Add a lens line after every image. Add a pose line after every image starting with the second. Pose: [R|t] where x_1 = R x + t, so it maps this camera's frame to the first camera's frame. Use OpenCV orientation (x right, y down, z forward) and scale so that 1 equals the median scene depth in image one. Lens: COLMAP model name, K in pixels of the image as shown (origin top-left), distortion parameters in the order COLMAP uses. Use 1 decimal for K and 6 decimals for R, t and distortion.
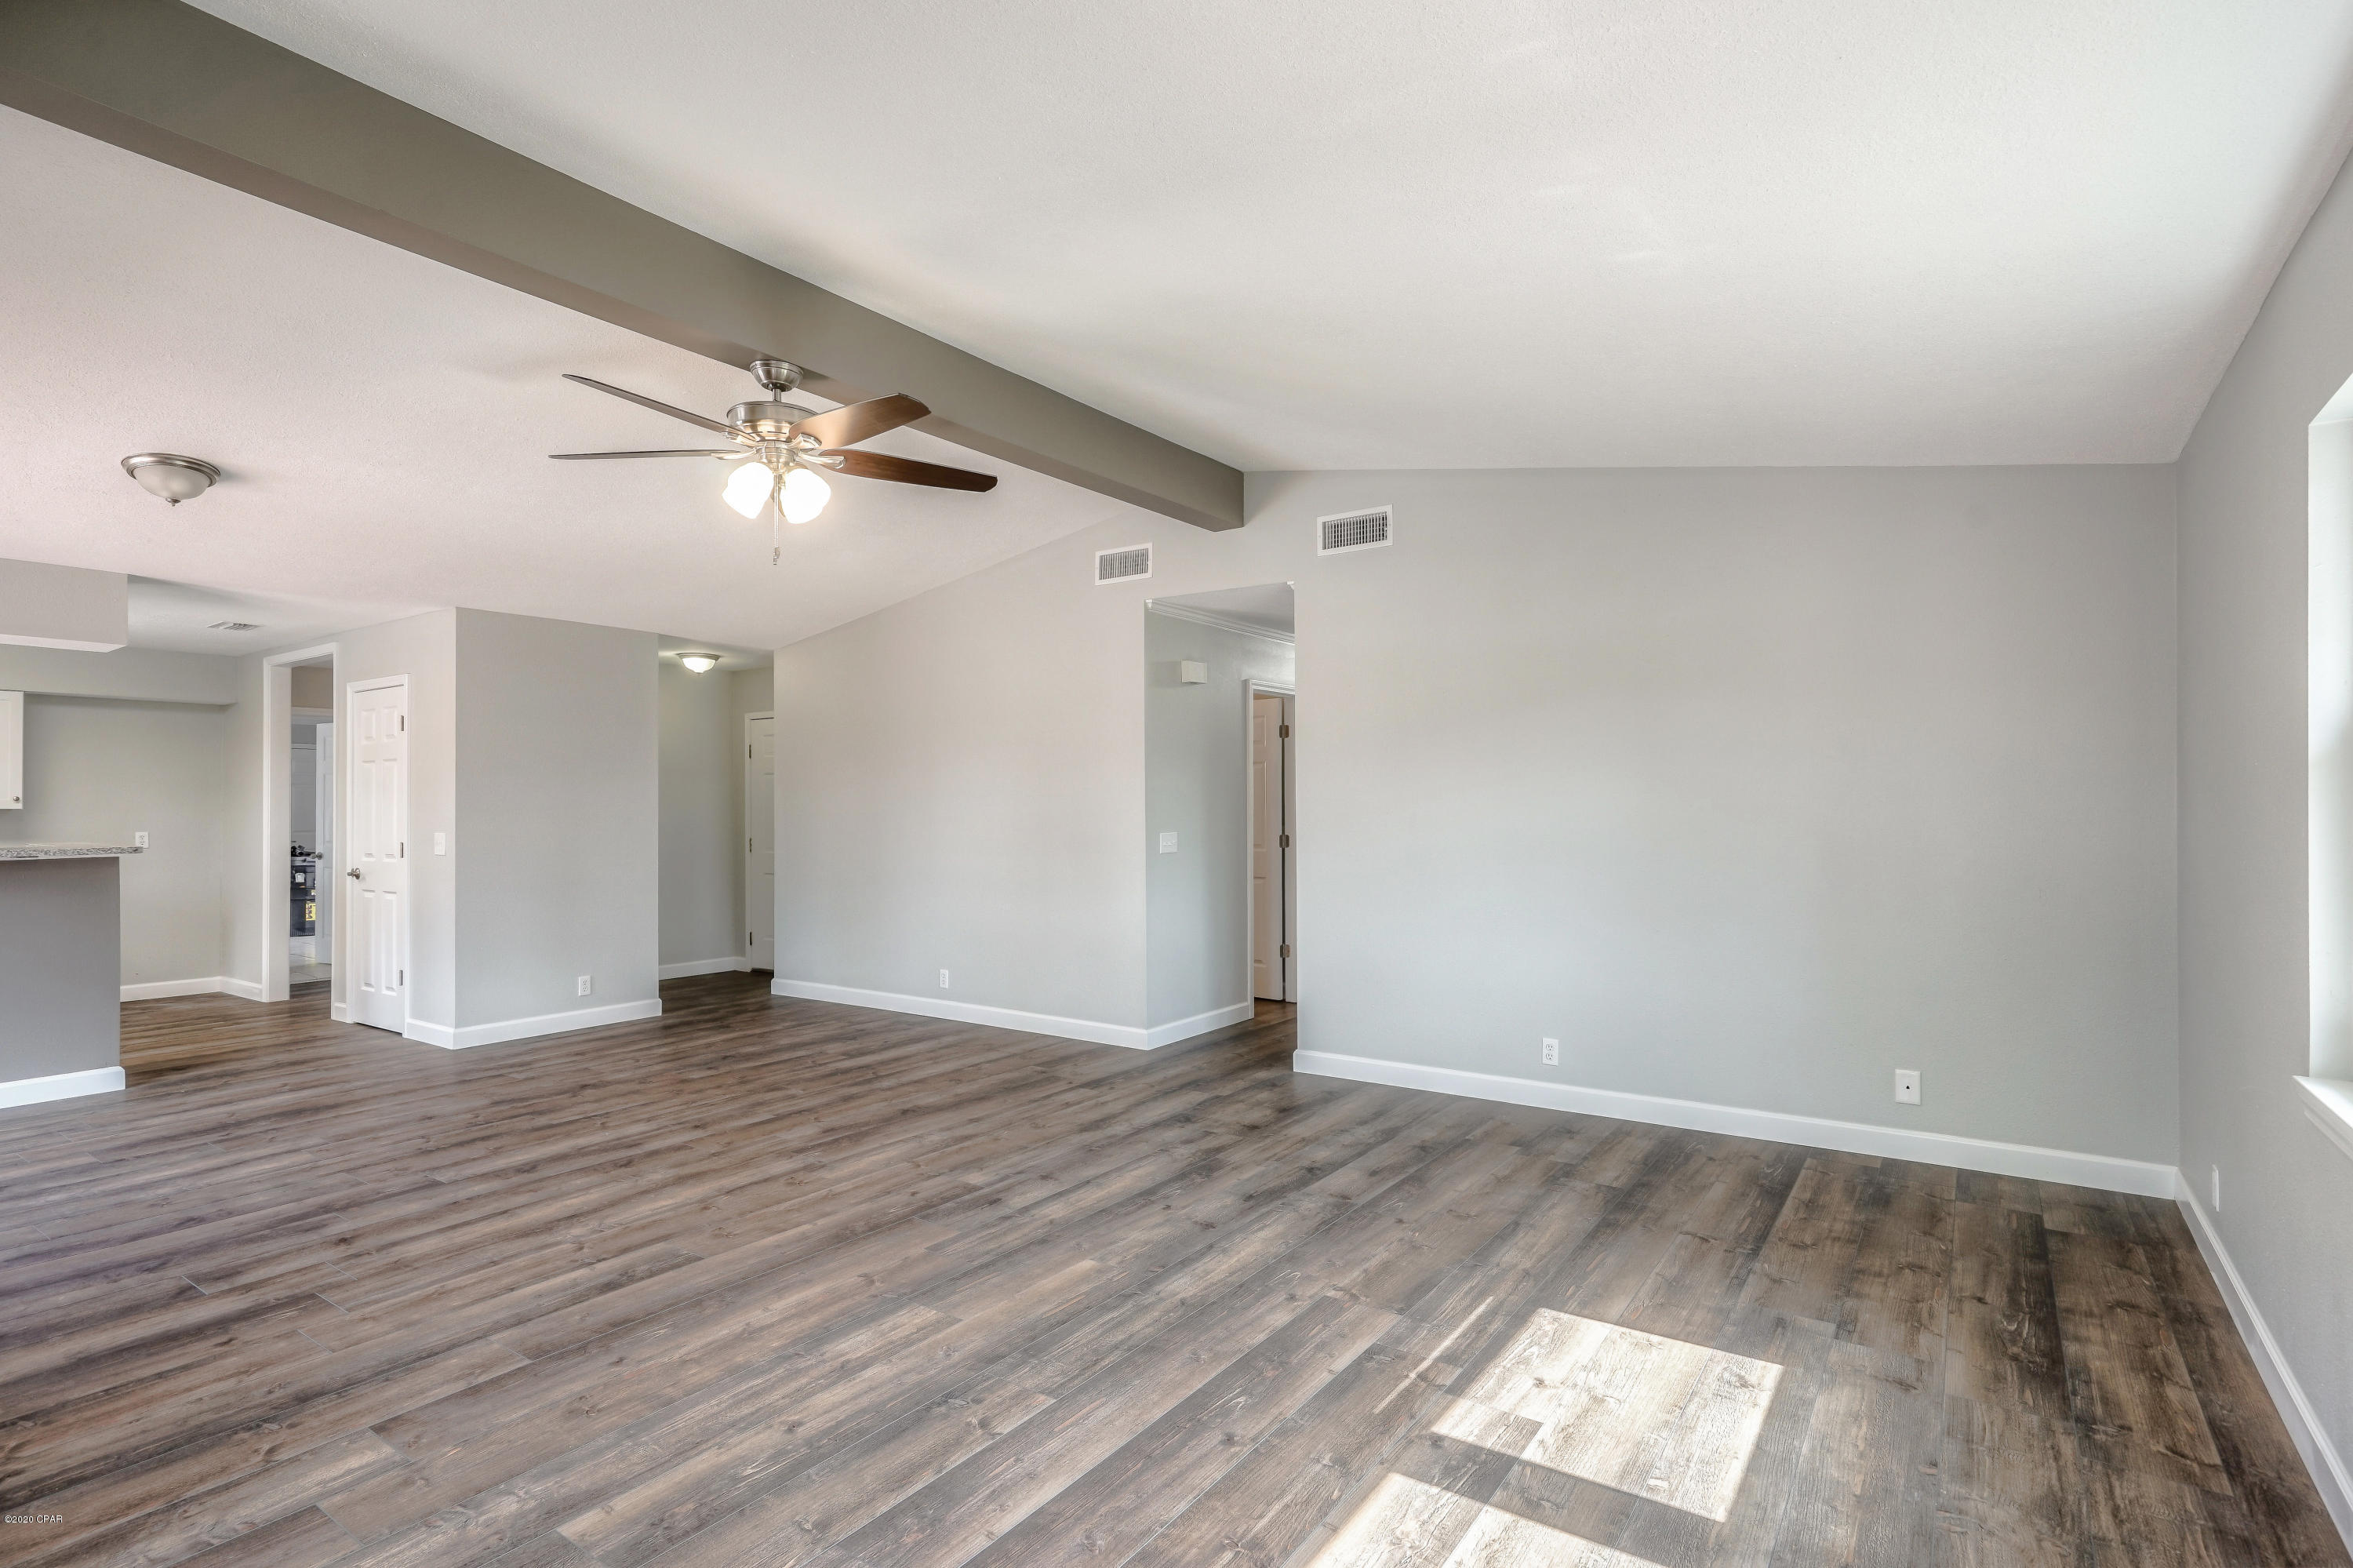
lens RADIAL K [[1164.5, 0, 1175.4], [0, 1164.5, 797.4], [0, 0, 1]] dist [-0.004940, -0.000280]
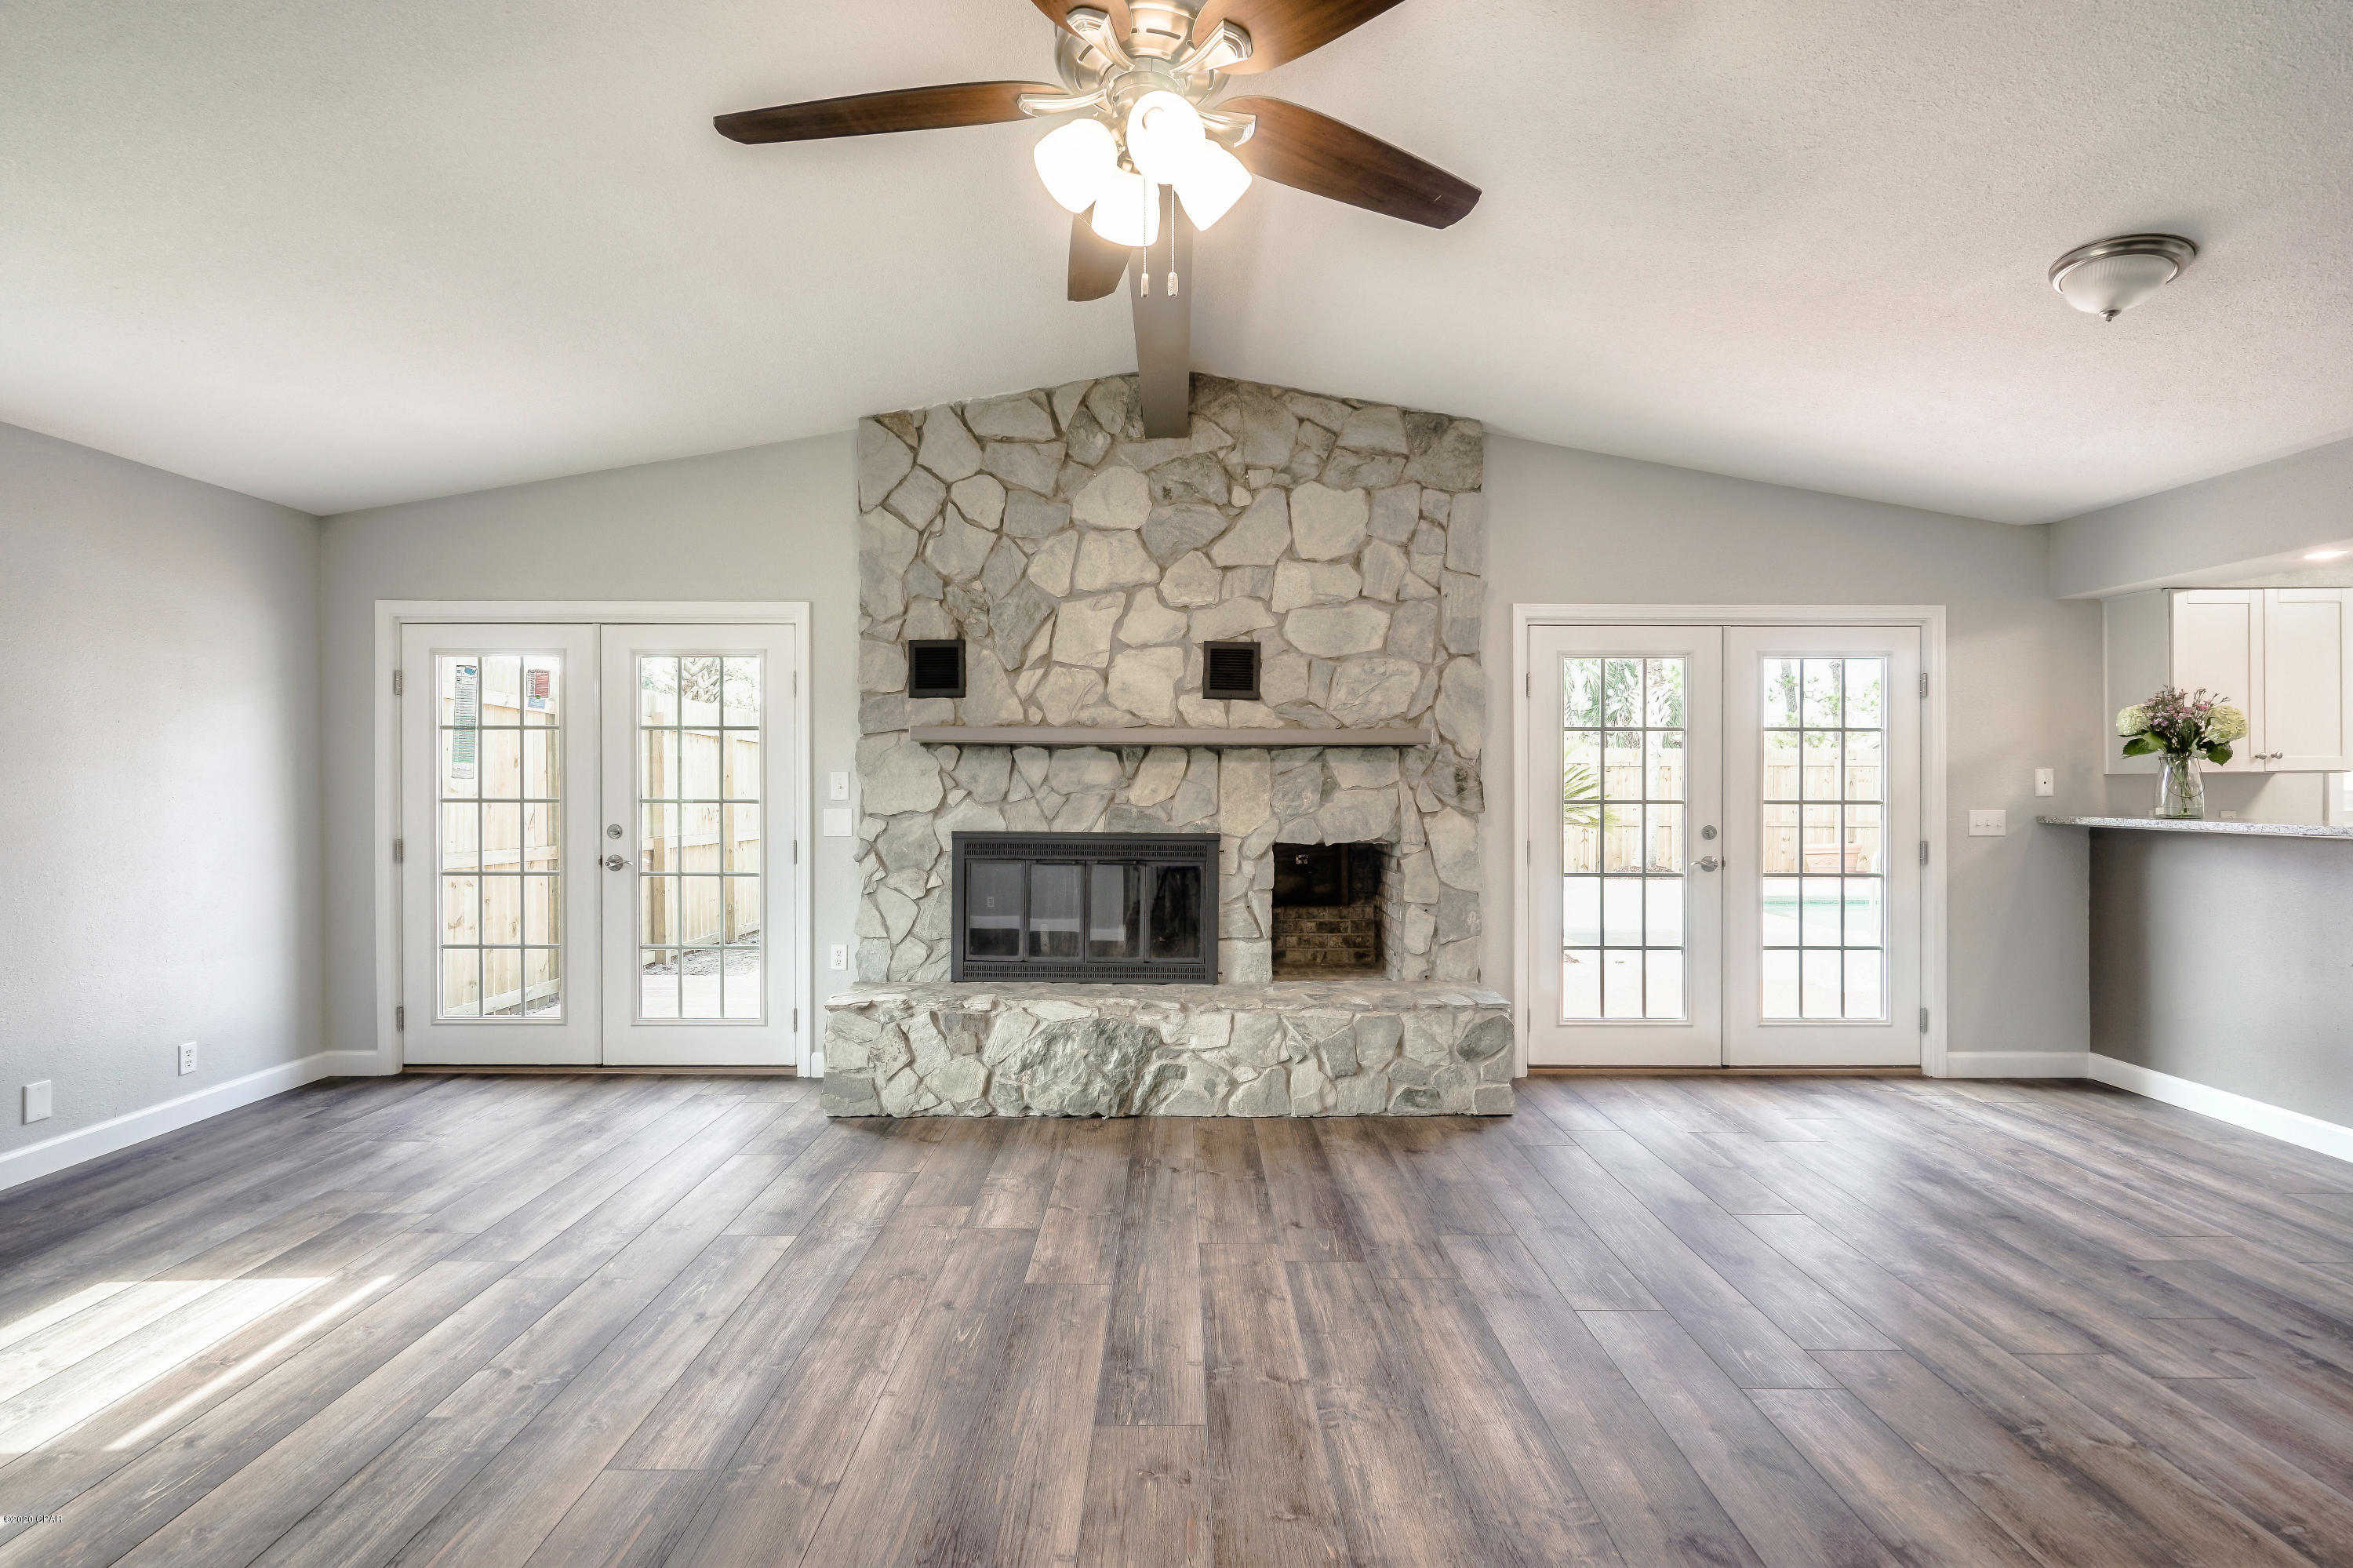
lens RADIAL K [[1062.9, 0, 1196.3], [0, 1062.9, 787.0], [0, 0, 1]] dist [-0.001291, 0.002591]
pose [[-0.814679, 0.010329, -0.579820, -0.099716], [0.013232, 0.999912, -0.000779, 0.017114], [0.579761, -0.008307, -0.814744, 1.766056]]
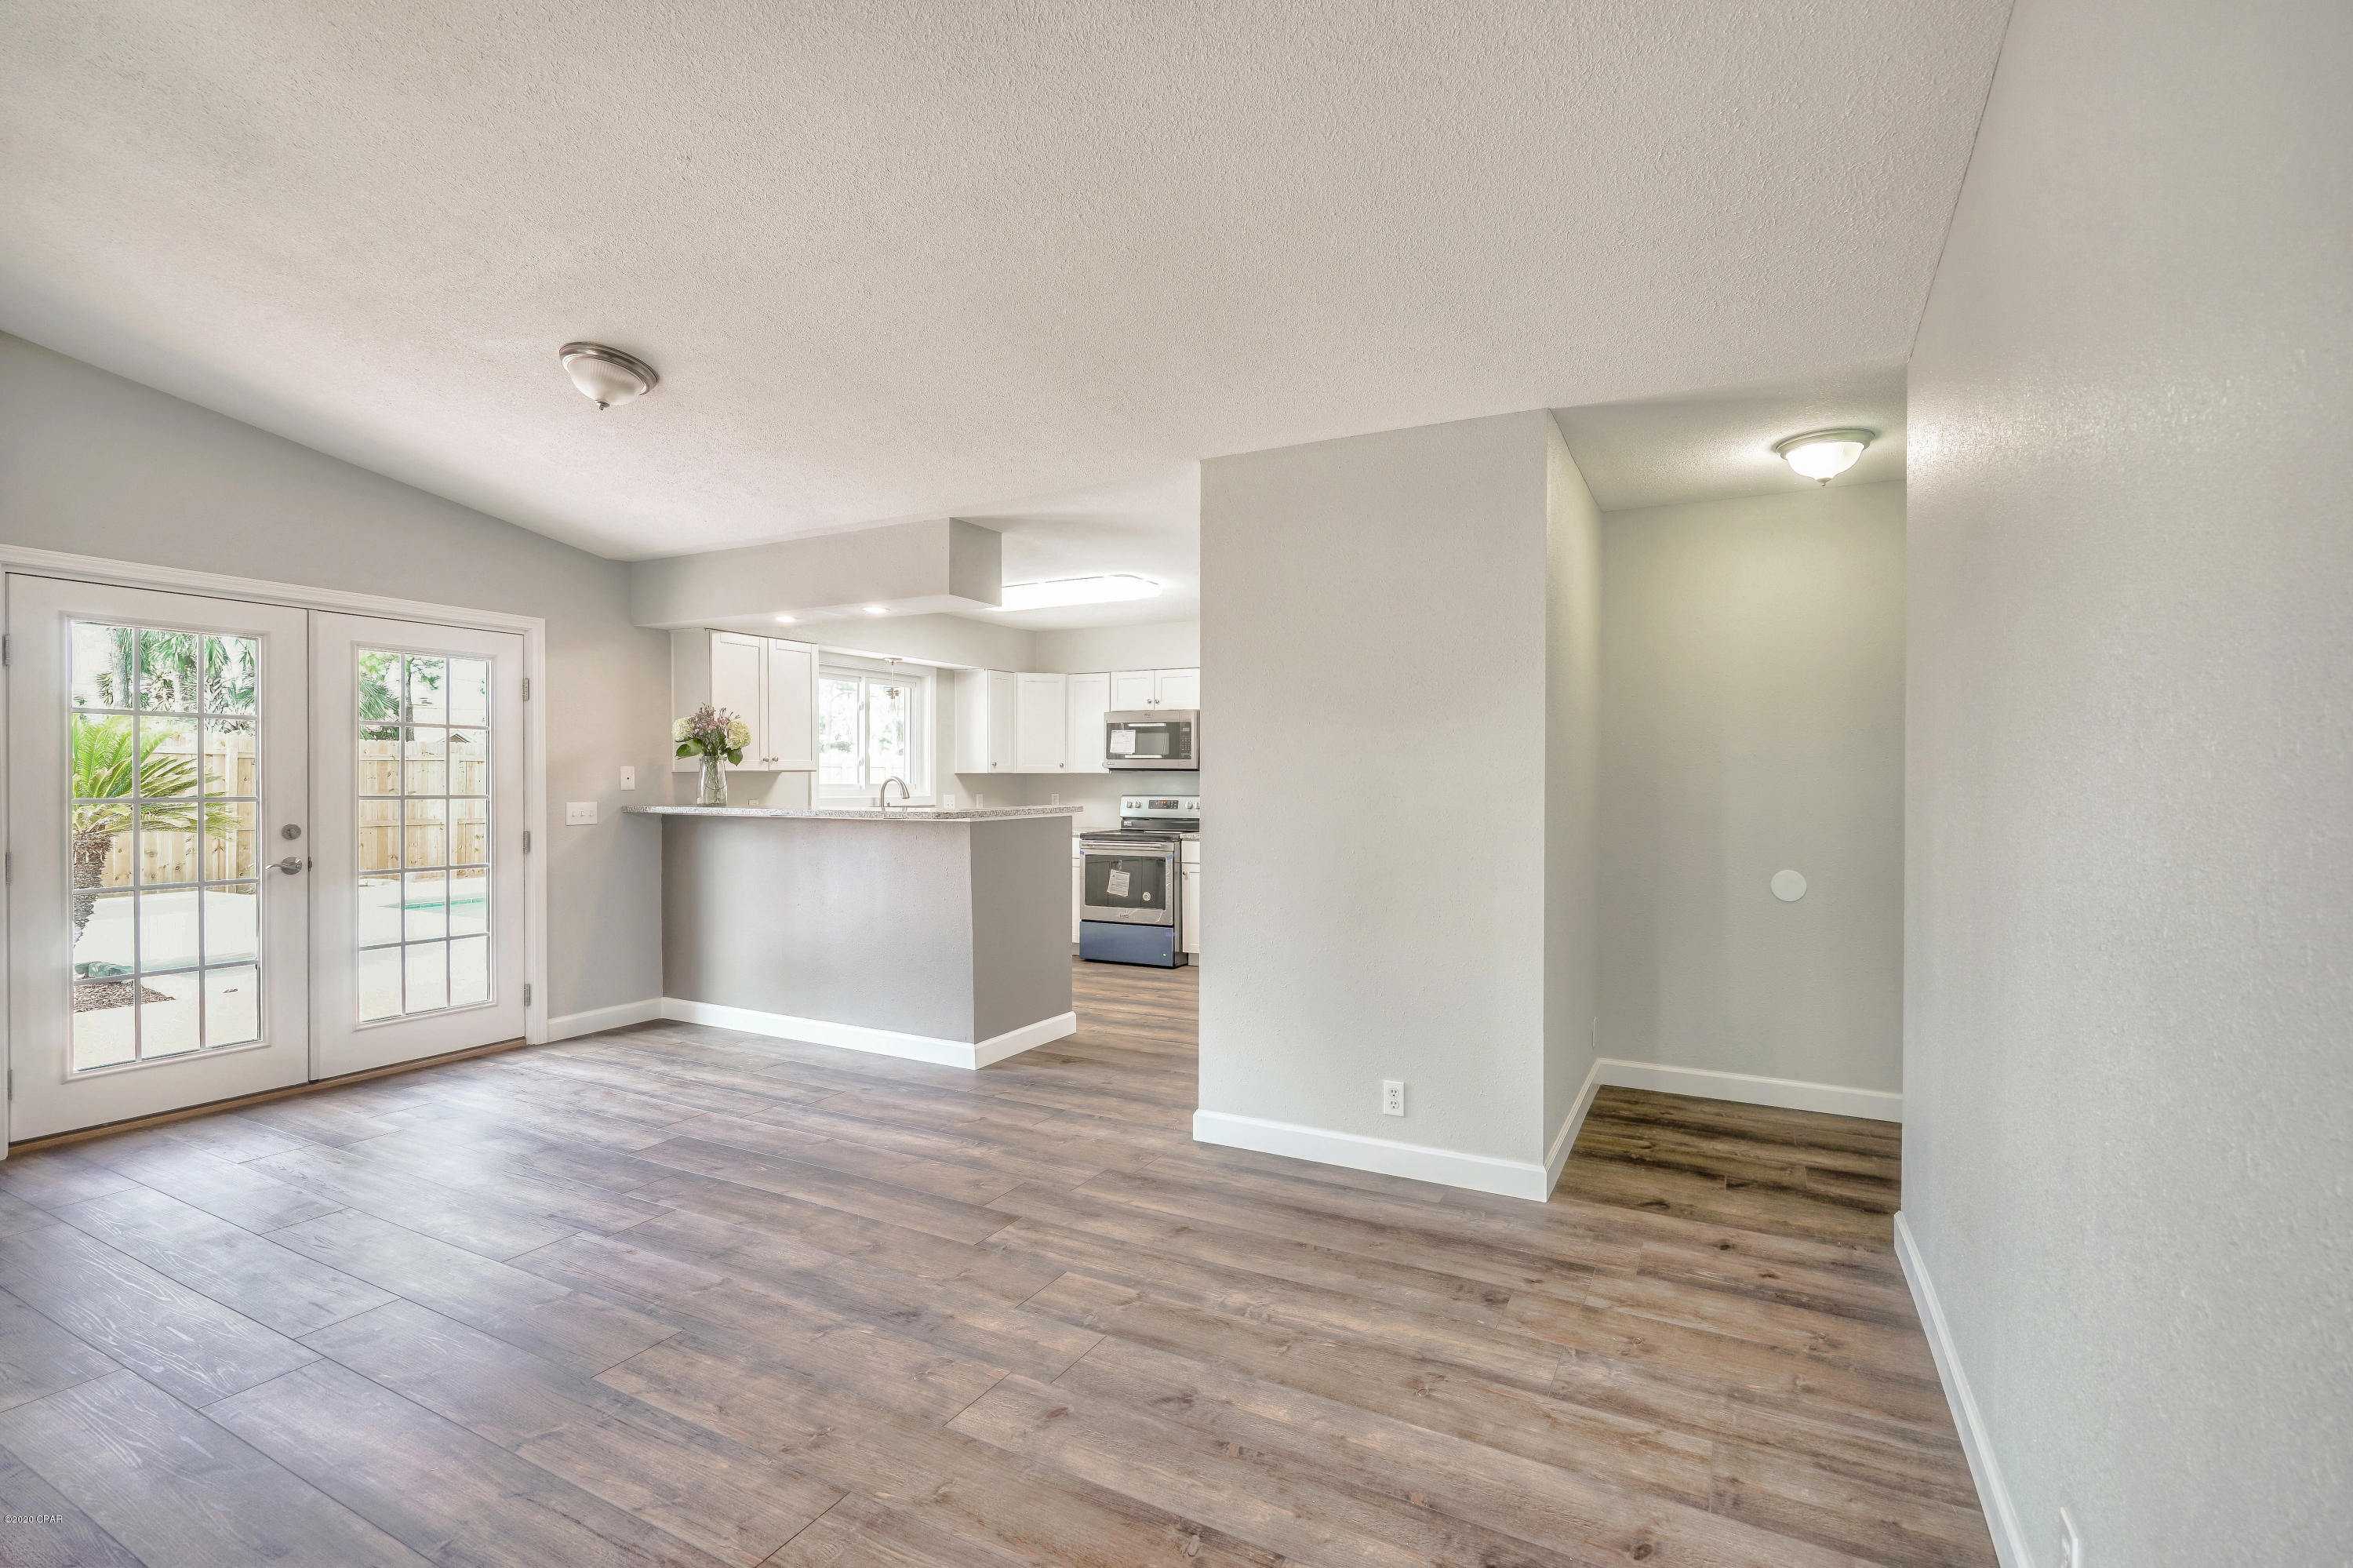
lens RADIAL K [[1062.9, 0, 1154.0], [0, 1062.9, 786.0], [0, 0, 1]] dist [-0.001291, 0.002591]
pose [[0.105329, 0.013612, -0.994344, -0.065988], [0.008408, 0.999858, 0.014578, 0.020054], [0.994402, -0.009896, 0.105199, 1.948392]]
